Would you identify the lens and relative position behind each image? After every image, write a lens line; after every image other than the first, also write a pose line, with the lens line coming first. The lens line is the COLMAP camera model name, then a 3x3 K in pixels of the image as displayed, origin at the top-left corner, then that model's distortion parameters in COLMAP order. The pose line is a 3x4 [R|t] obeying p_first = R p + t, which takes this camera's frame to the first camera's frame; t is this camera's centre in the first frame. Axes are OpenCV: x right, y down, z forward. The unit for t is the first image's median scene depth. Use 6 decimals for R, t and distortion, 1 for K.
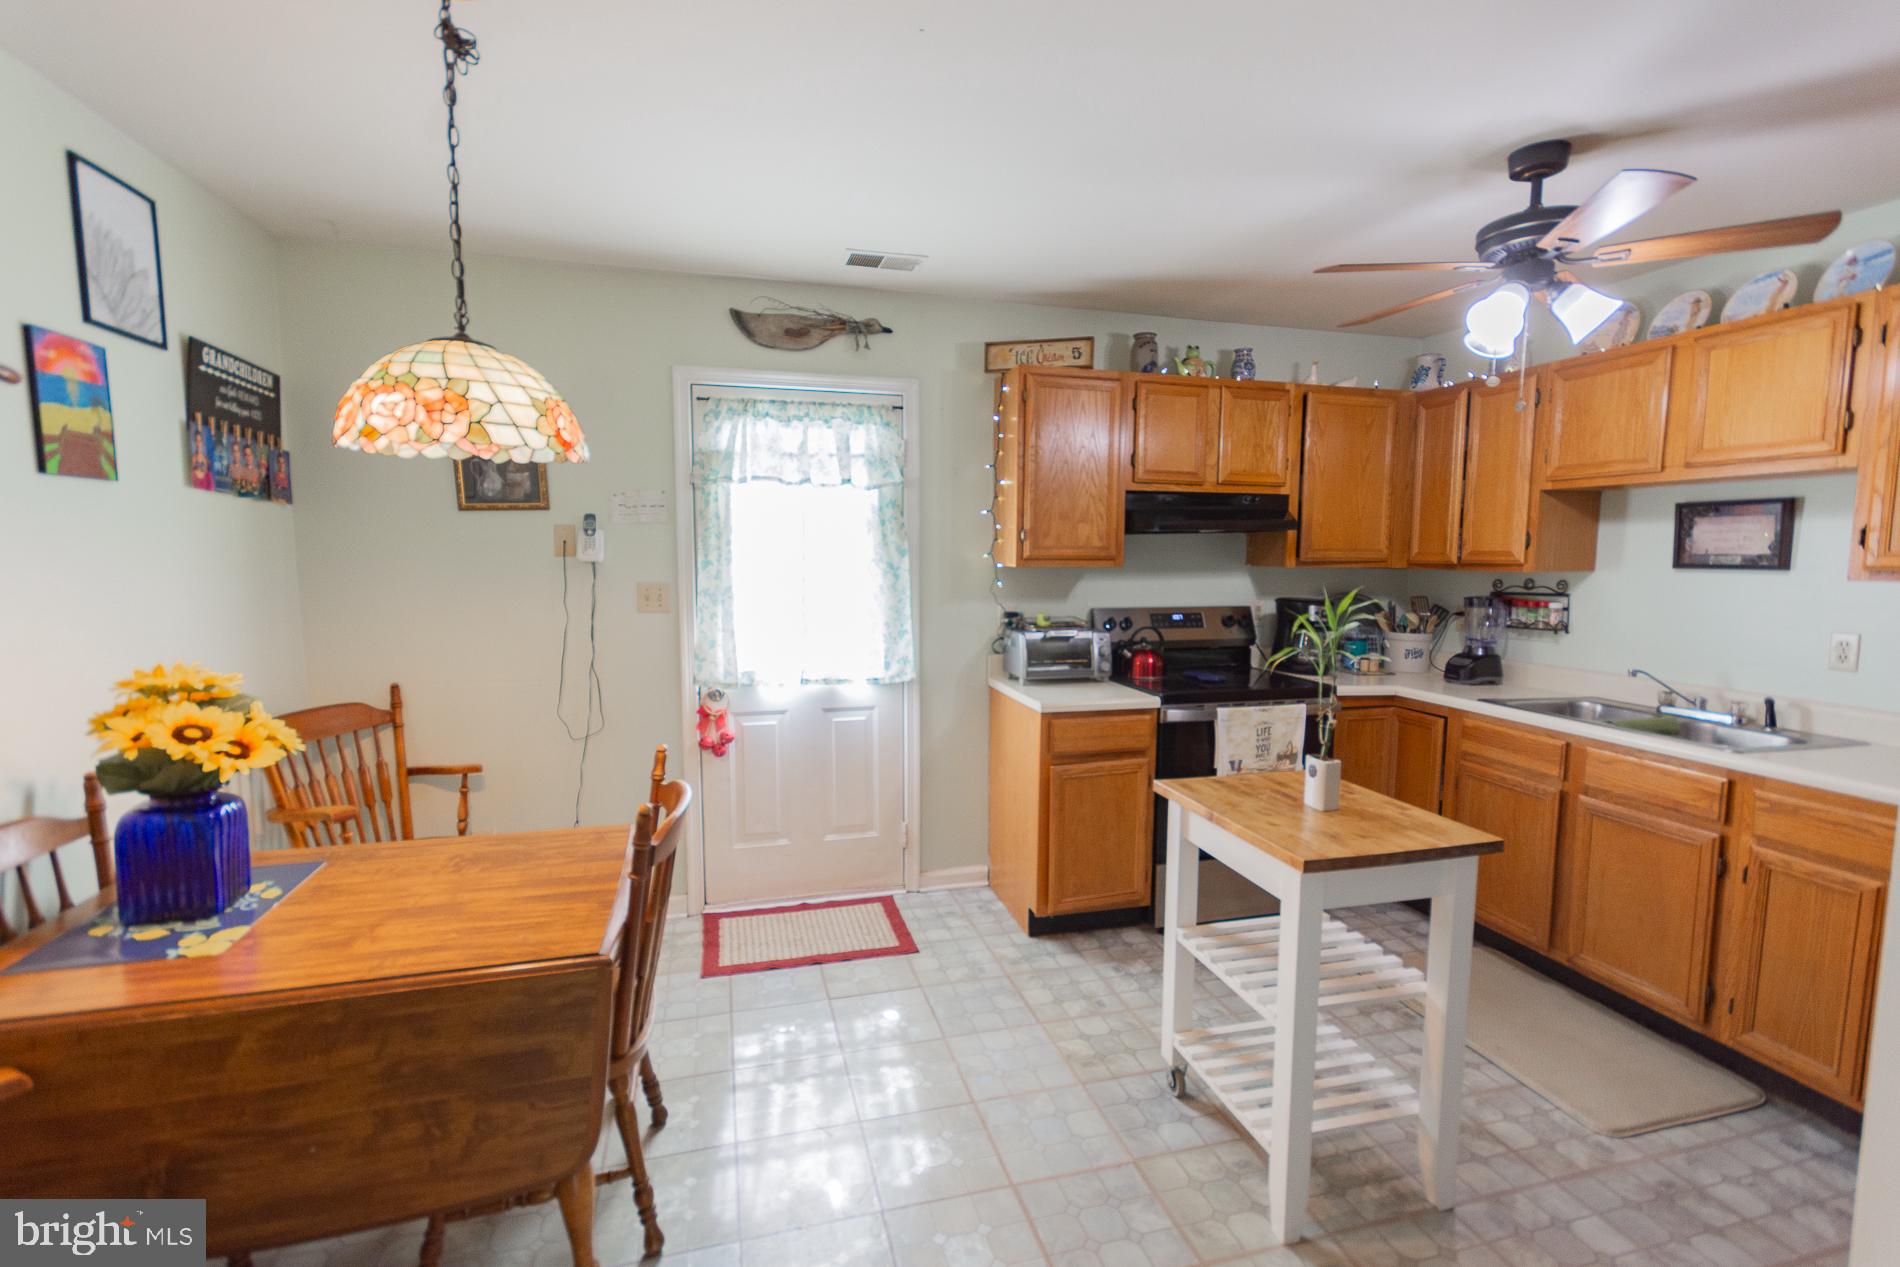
lens RADIAL K [[853.2, 0, 953.4], [0, 853.2, 633.1], [0, 0, 1]] dist [0.002254, 0.000373]
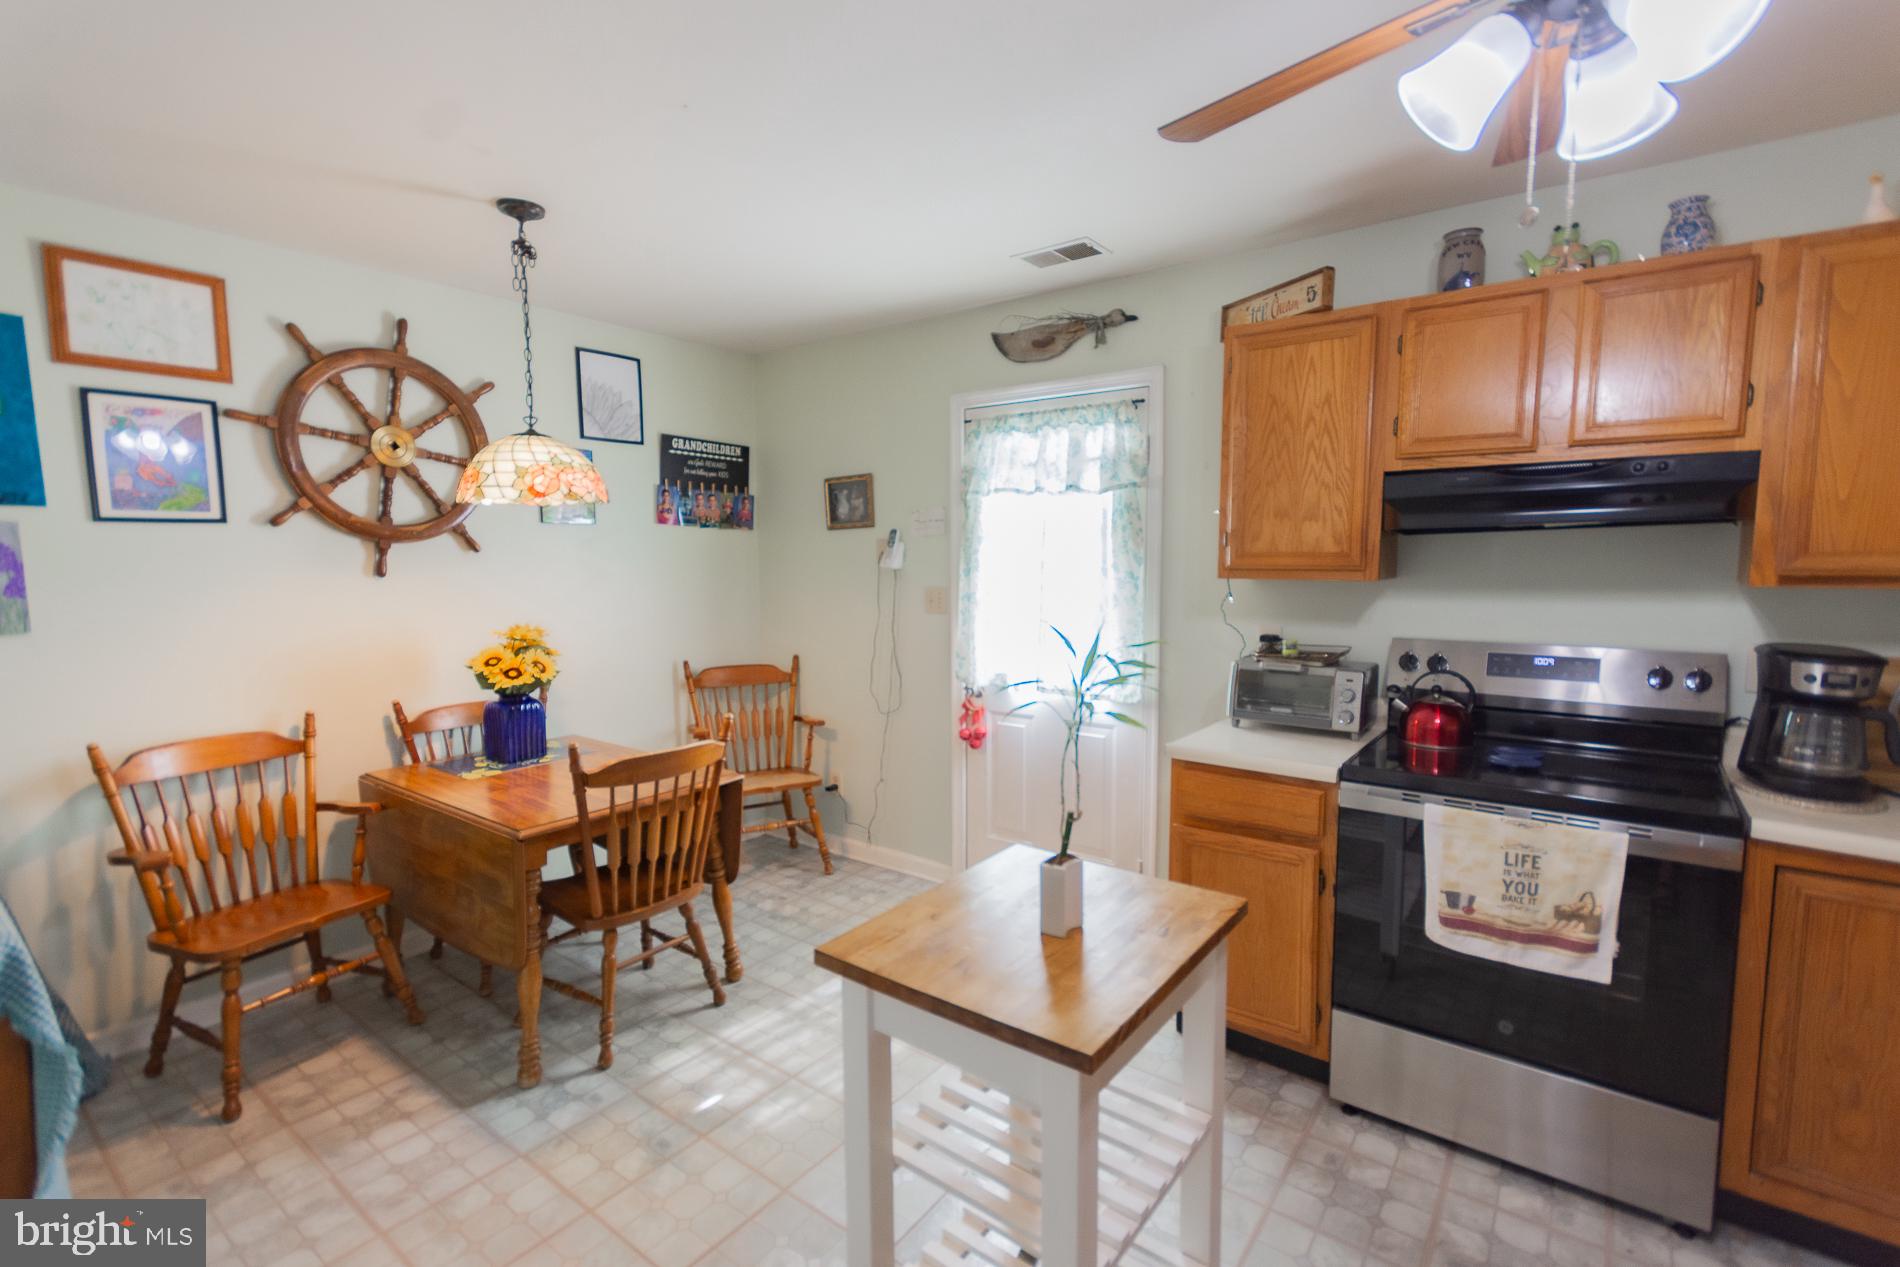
lens RADIAL K [[857.2, 0, 950.0], [0, 857.2, 633.5], [0, 0, 1]] dist [-0.010112, 0.009478]
pose [[0.611181, 0.065581, -0.788769, 0.569267], [-0.068629, 0.997199, 0.029733, -0.032661], [0.788510, 0.035960, 0.613970, 0.306720]]
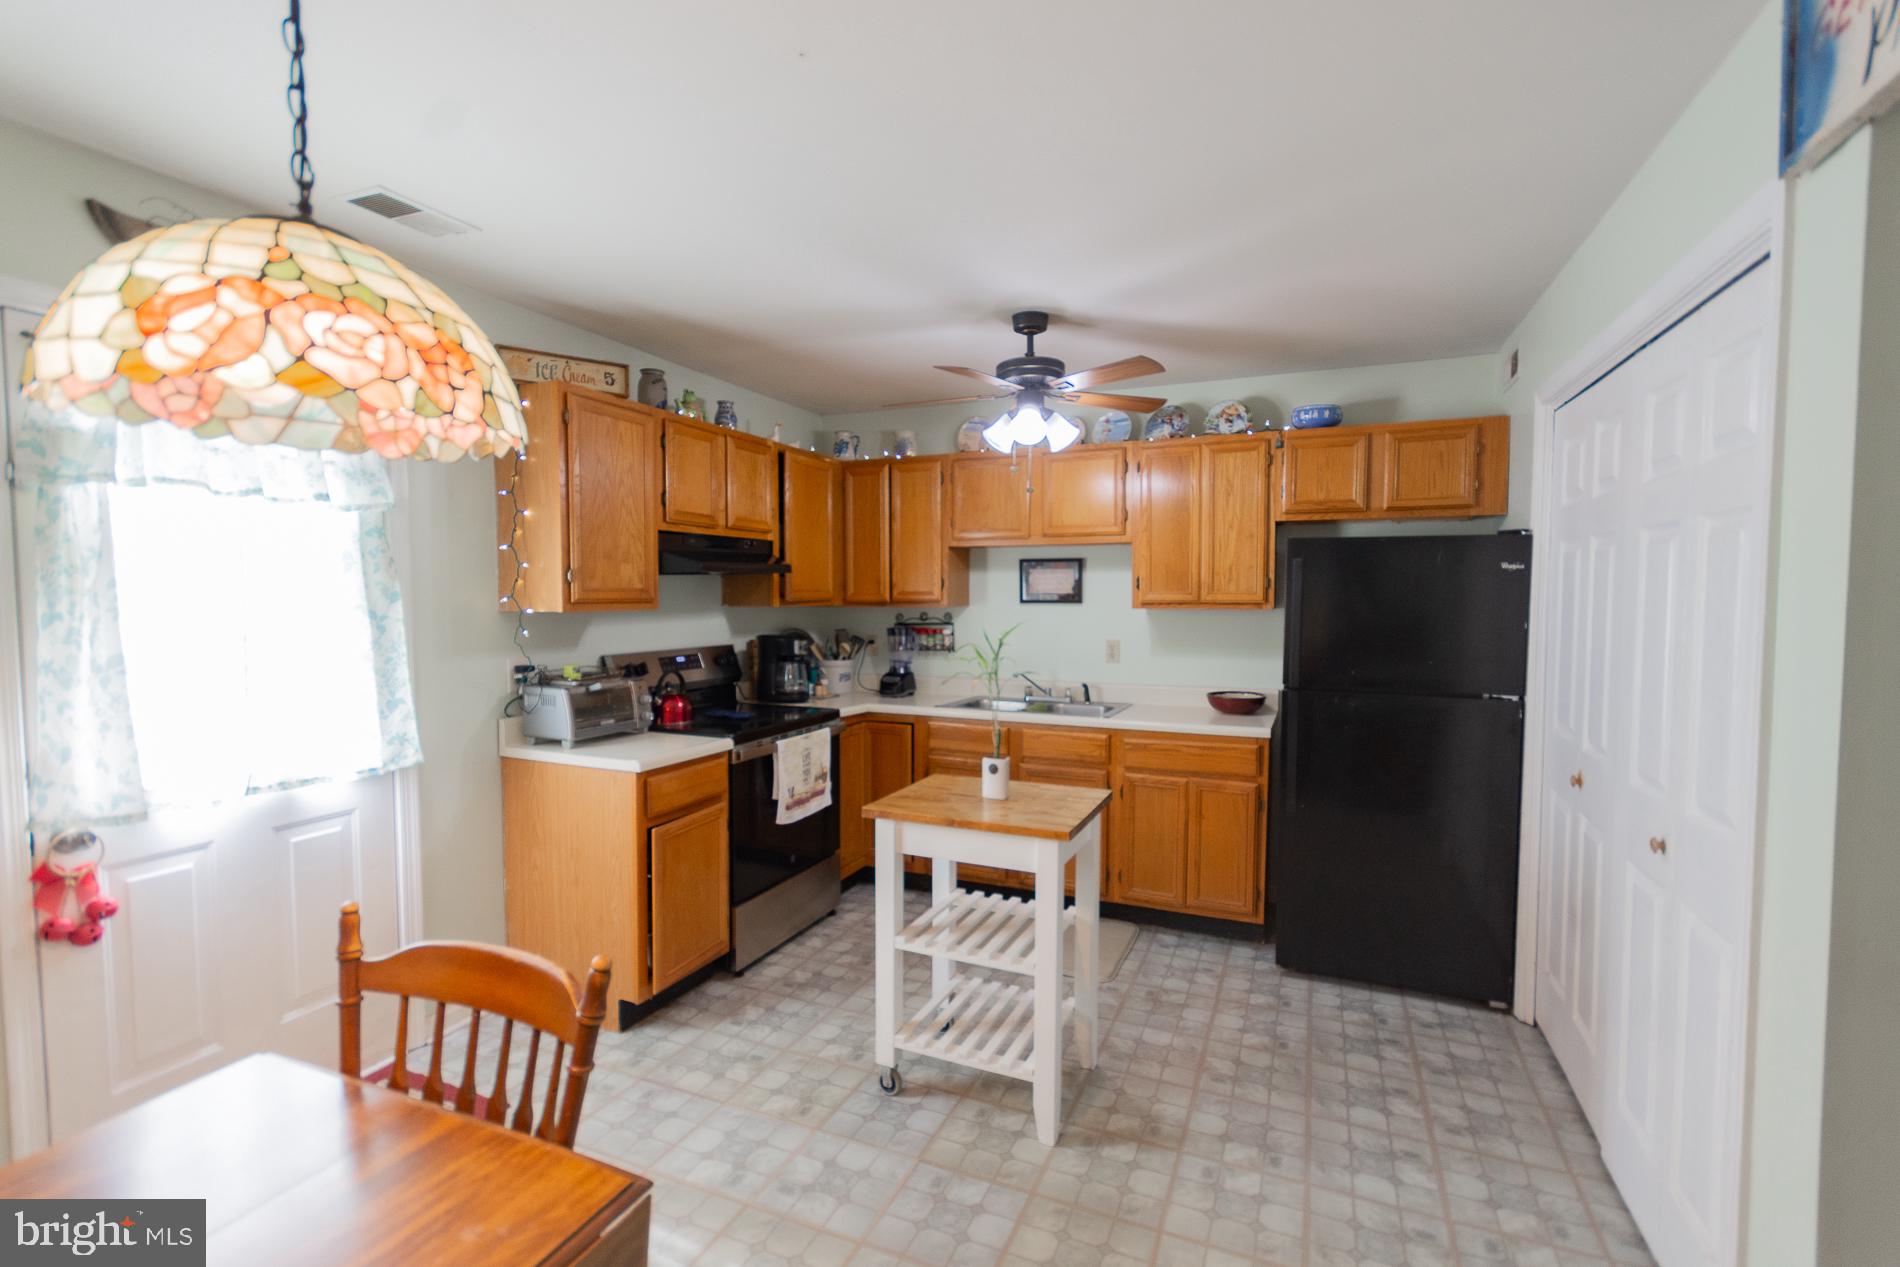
lens RADIAL K [[853.2, 0, 953.4], [0, 853.2, 633.1], [0, 0, 1]] dist [0.002254, 0.000373]
pose [[0.623179, -0.041520, 0.780976, -0.359800], [0.077202, 0.996978, -0.008599, -0.018715], [-0.778259, 0.065652, 0.624502, 0.157519]]
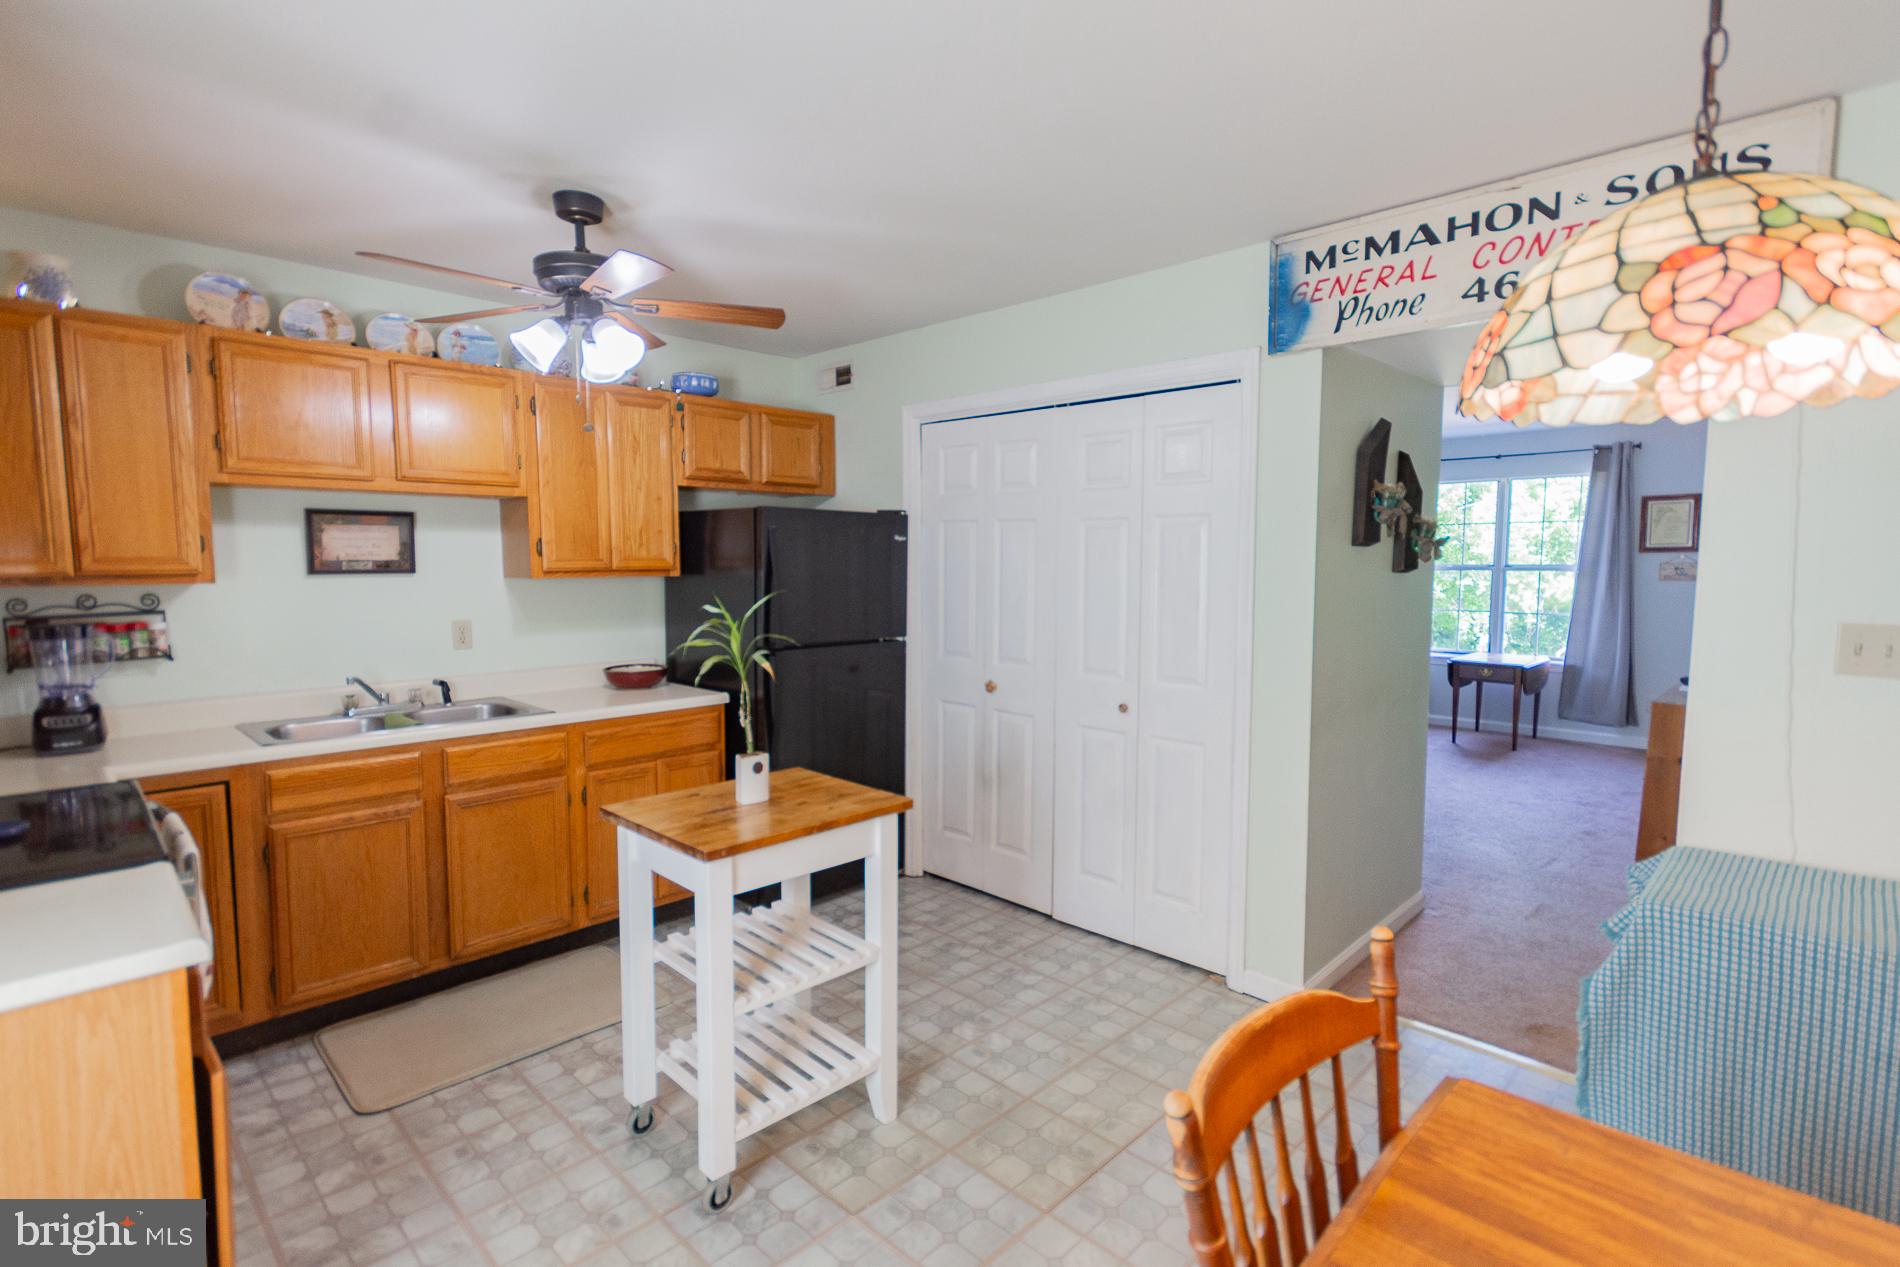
lens RADIAL K [[899.6, 0, 950.0], [0, 899.6, 633.5], [0, 0, 1]] dist [0.003997, -0.000156]
pose [[-0.503958, -0.078132, 0.860187, -0.401937], [0.079411, 0.987491, 0.136220, -0.085045], [-0.860070, 0.136958, -0.491450, 0.820808]]
